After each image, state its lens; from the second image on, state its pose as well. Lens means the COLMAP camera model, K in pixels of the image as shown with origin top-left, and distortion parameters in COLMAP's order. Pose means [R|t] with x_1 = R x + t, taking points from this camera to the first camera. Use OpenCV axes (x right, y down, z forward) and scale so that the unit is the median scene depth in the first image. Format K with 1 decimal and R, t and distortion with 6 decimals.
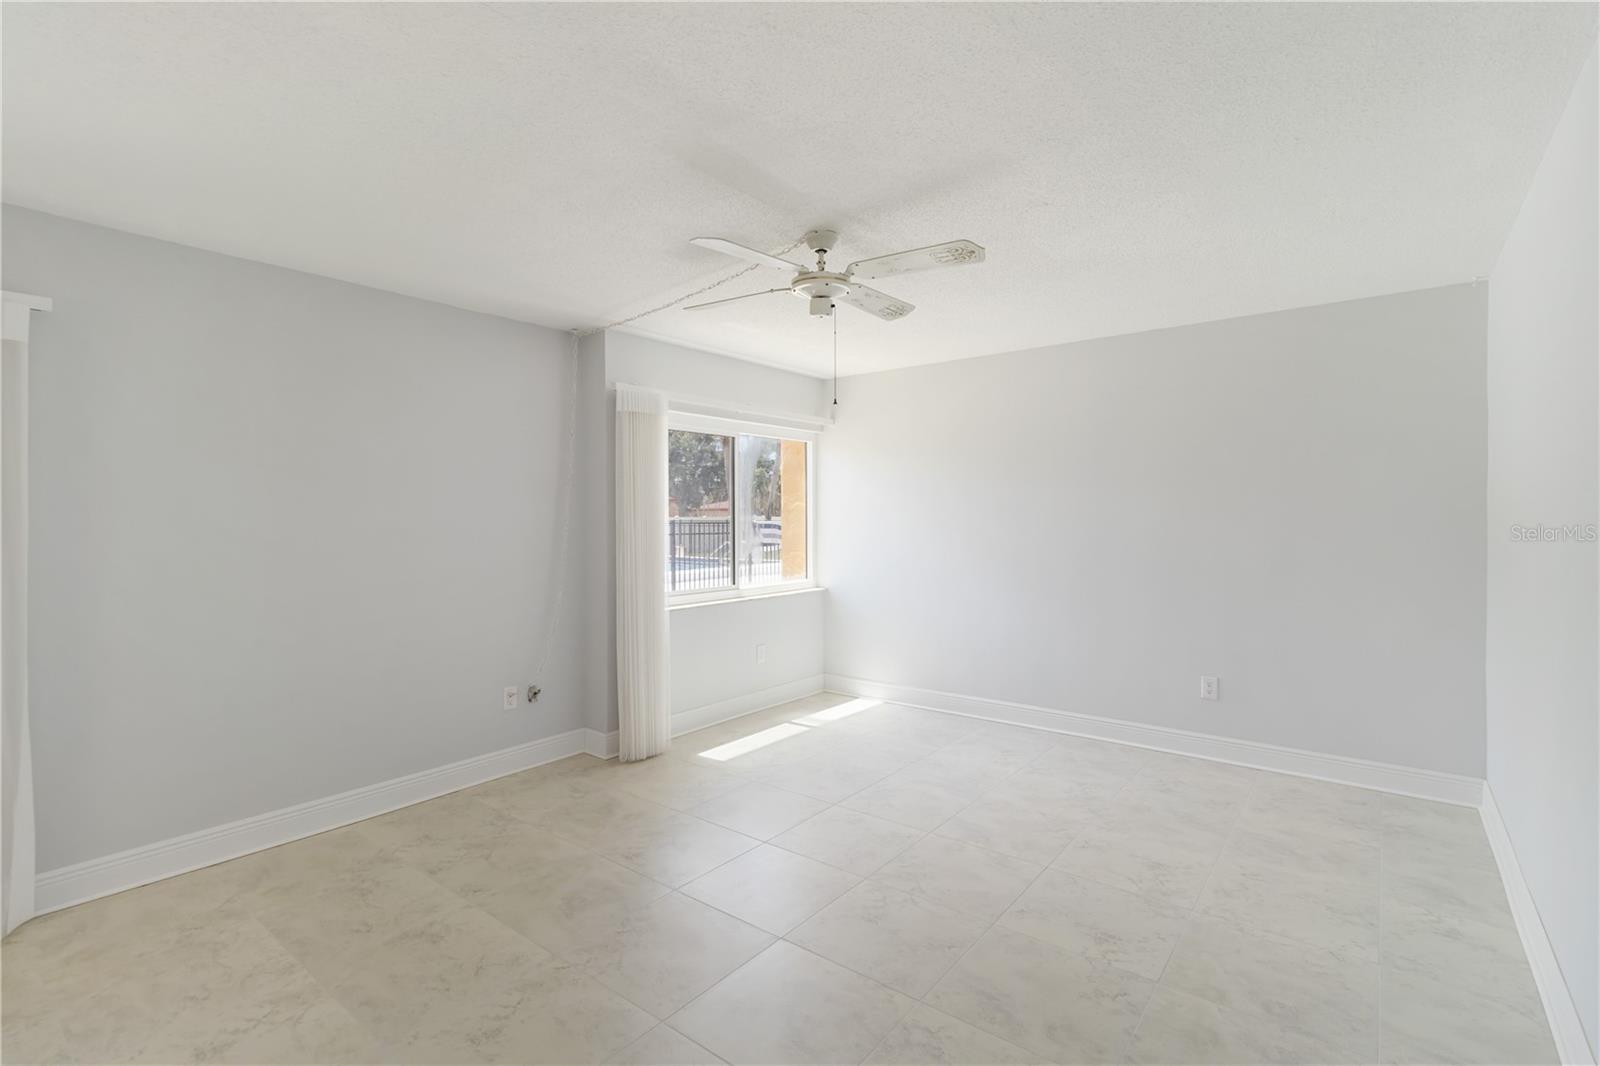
lens RADIAL K [[742.7, 0, 791.7], [0, 742.7, 530.5], [0, 0, 1]] dist [-0.001617, 0.000803]
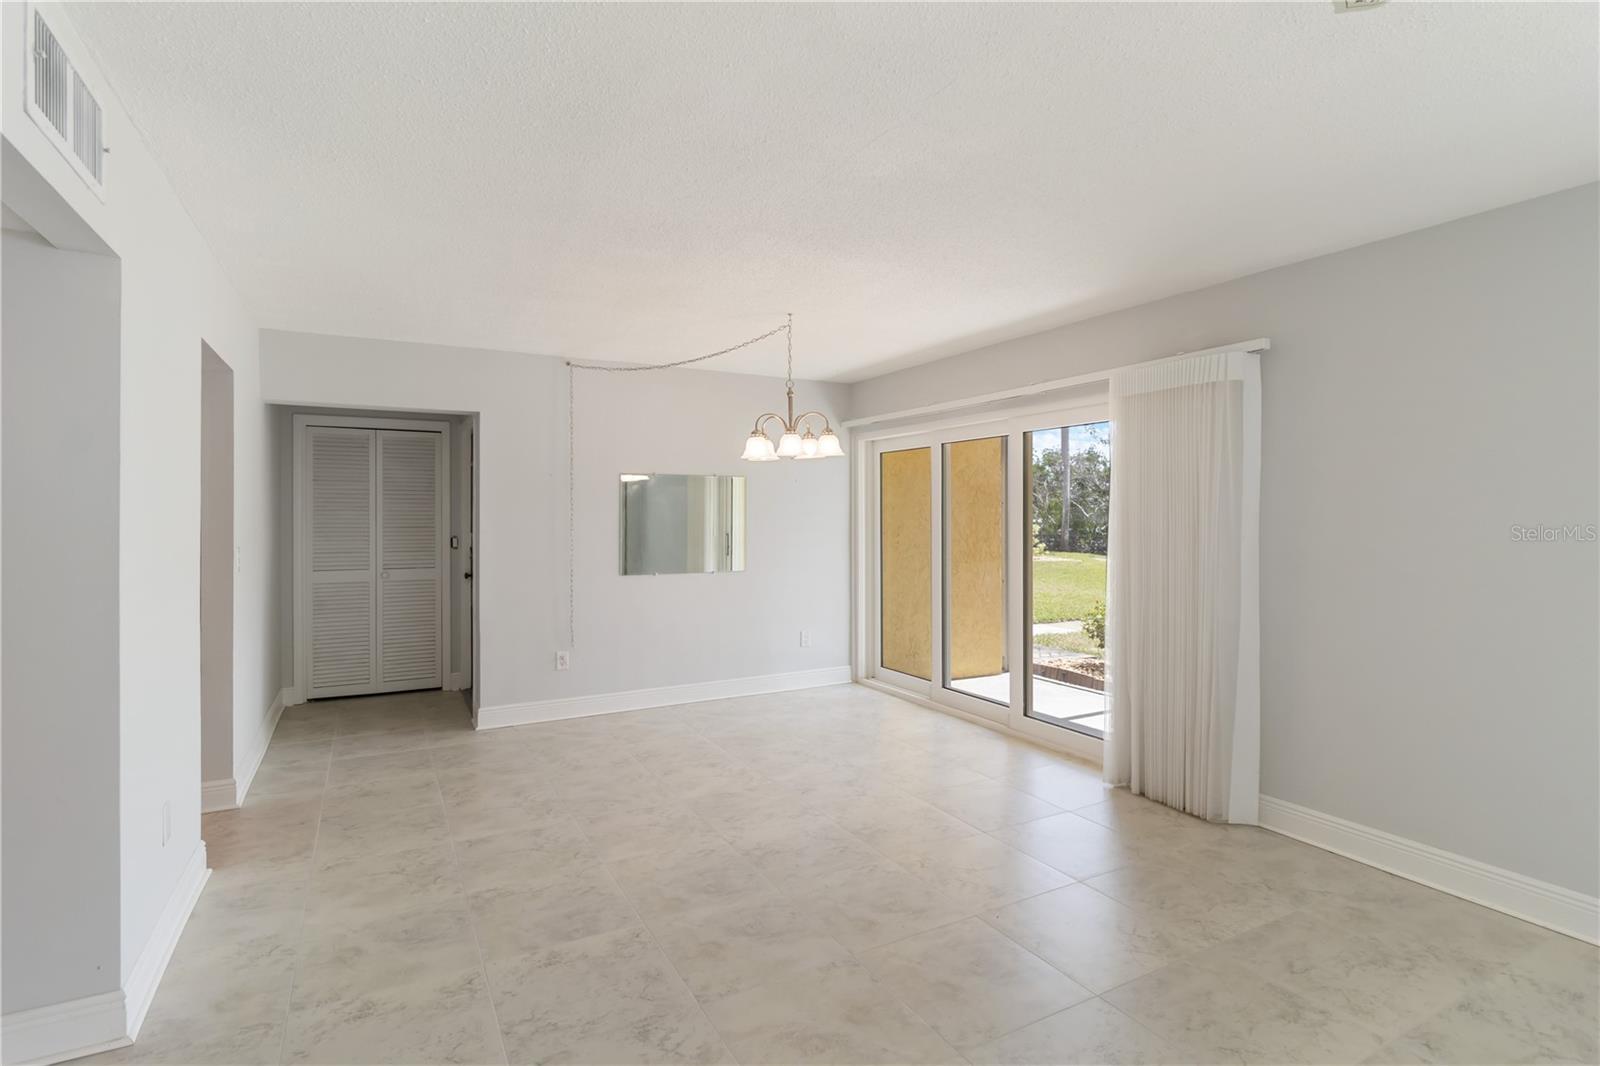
lens RADIAL K [[771.4, 0, 793.5], [0, 771.4, 520.8], [0, 0, 1]] dist [-0.003952, -0.002044]
pose [[-0.389212, 0.014155, -0.921039, 0.310992], [-0.011630, 0.999727, 0.020279, -0.013465], [0.921075, 0.018605, -0.388941, 0.473078]]
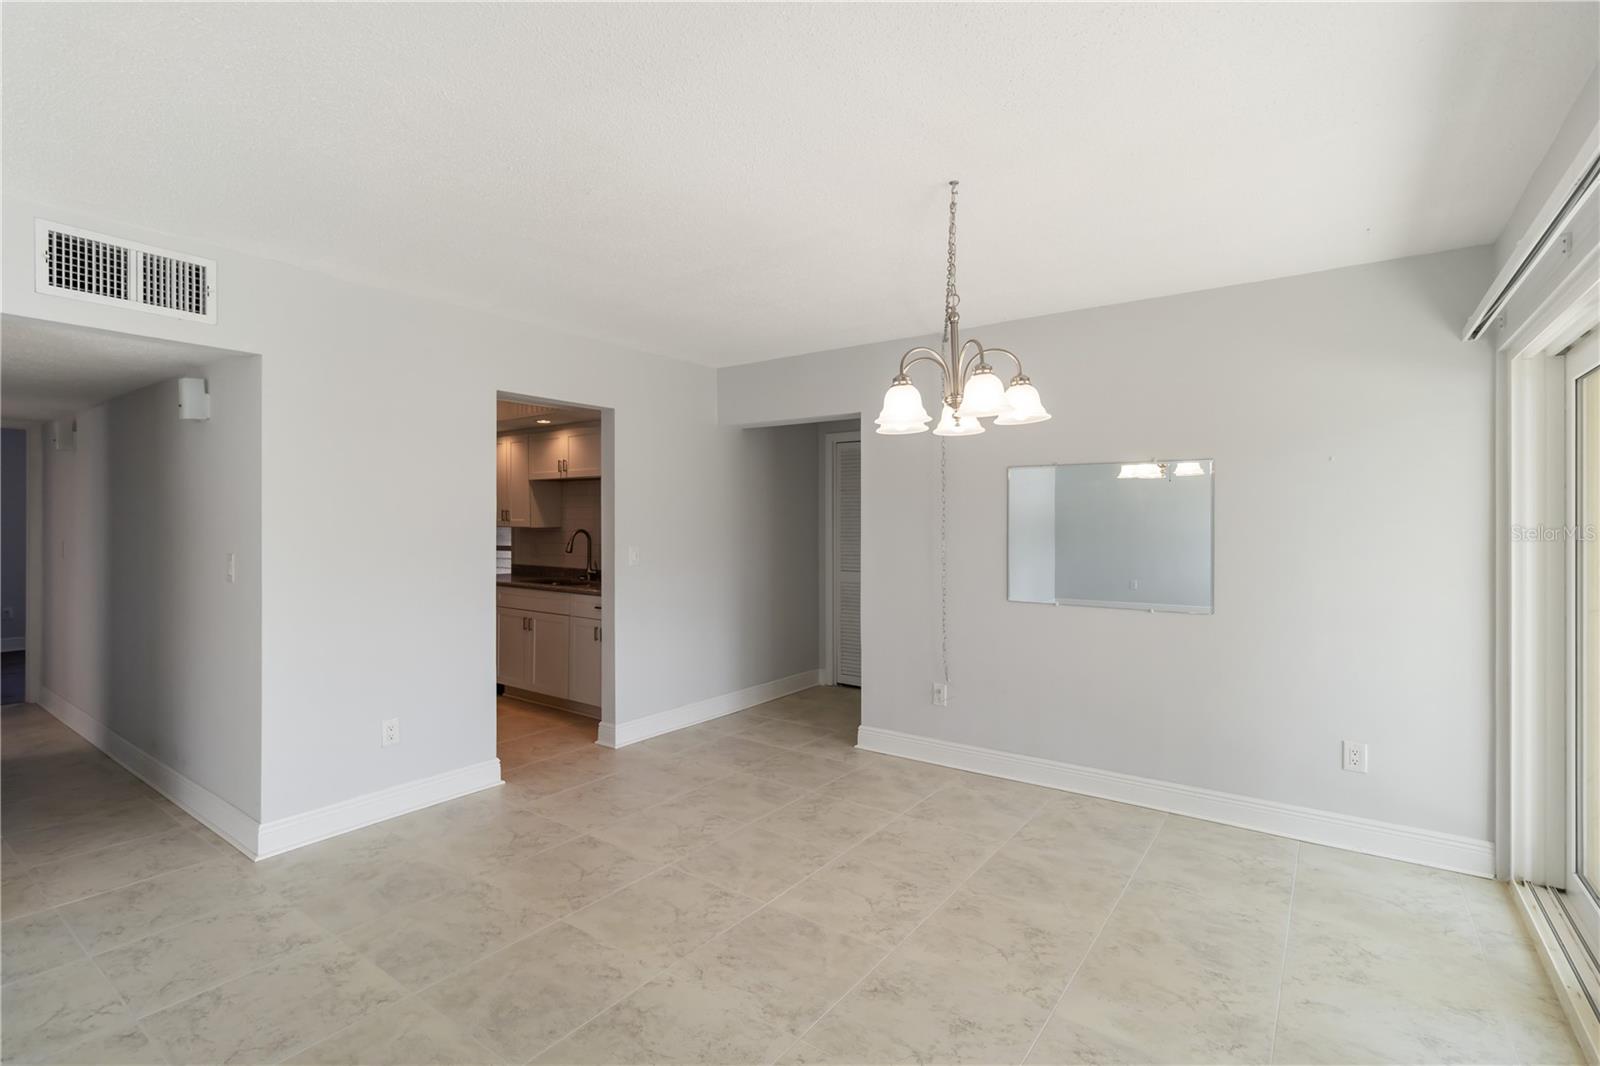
lens RADIAL K [[742.7, 0, 807.2], [0, 742.7, 530.5], [0, 0, 1]] dist [-0.001617, 0.000803]
pose [[-0.998966, 0.004296, -0.045270, -0.463840], [0.003090, 0.999639, 0.026680, -0.009193], [0.045368, 0.026512, -0.998618, 0.643887]]
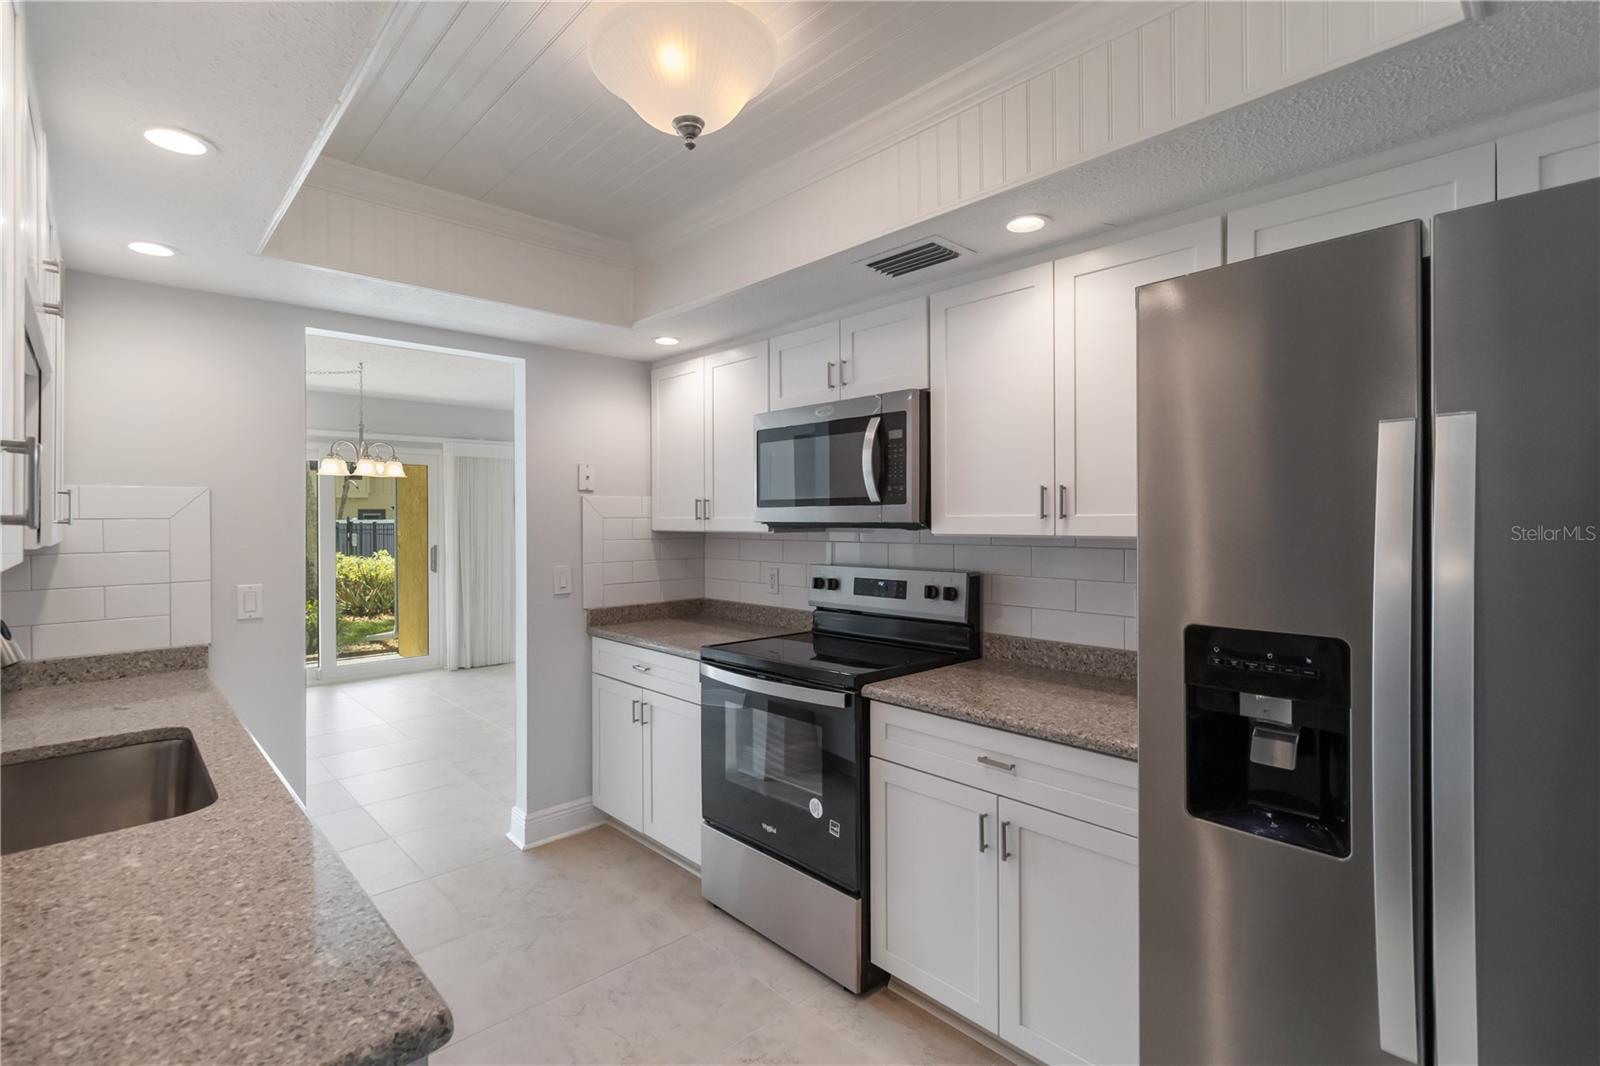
lens RADIAL K [[742.7, 0, 791.2], [0, 742.7, 525.7], [0, 0, 1]] dist [-0.001617, 0.000803]
pose [[0.987406, 0.001618, -0.158198, 0.285572], [-0.002251, 0.999990, -0.003823, 0.010593], [0.158190, 0.004131, 0.987400, -1.010568]]
